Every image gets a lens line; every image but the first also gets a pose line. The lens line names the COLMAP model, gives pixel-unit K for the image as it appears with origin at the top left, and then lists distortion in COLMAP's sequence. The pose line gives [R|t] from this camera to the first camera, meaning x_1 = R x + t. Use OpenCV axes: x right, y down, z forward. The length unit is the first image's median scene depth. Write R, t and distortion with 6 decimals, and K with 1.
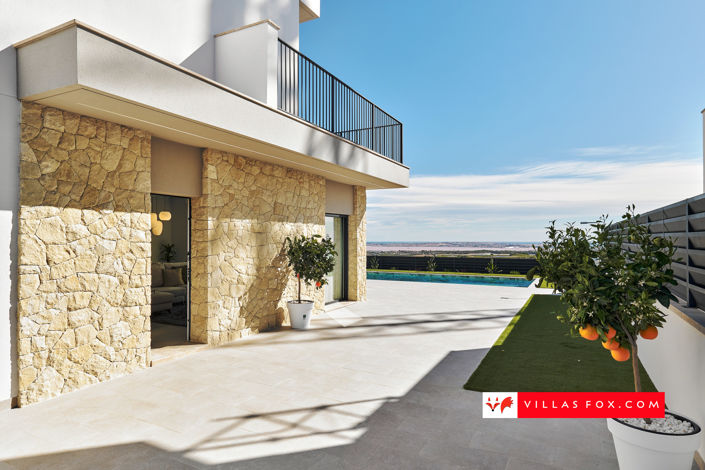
lens RADIAL K [[443.8, 0, 352.5], [0, 443.8, 235.0], [0, 0, 1]] dist [-0.003132, -0.001200]
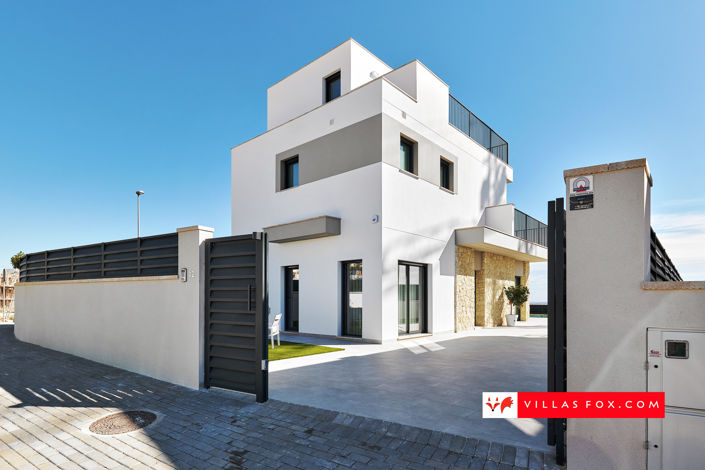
lens RADIAL K [[395.9, 0, 350.0], [0, 395.9, 297.9], [0, 0, 1]] dist [0.000974, 0.000033]
pose [[0.967816, -0.002303, -0.251648, -0.435883], [0.003730, 0.999980, 0.005195, 0.053487], [0.251631, -0.005966, 0.967805, -1.255869]]
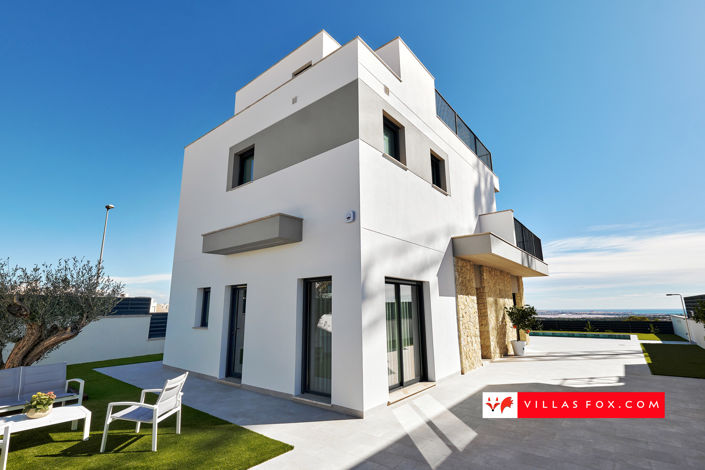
lens RADIAL K [[341.3, 0, 352.5], [0, 341.3, 235.0], [0, 0, 1]] dist [-0.000831, -0.000209]
pose [[0.979008, -0.055060, -0.196243, -0.533630], [0.013861, 0.978578, -0.205409, -0.003542], [0.203349, 0.198377, 0.958799, -0.678265]]
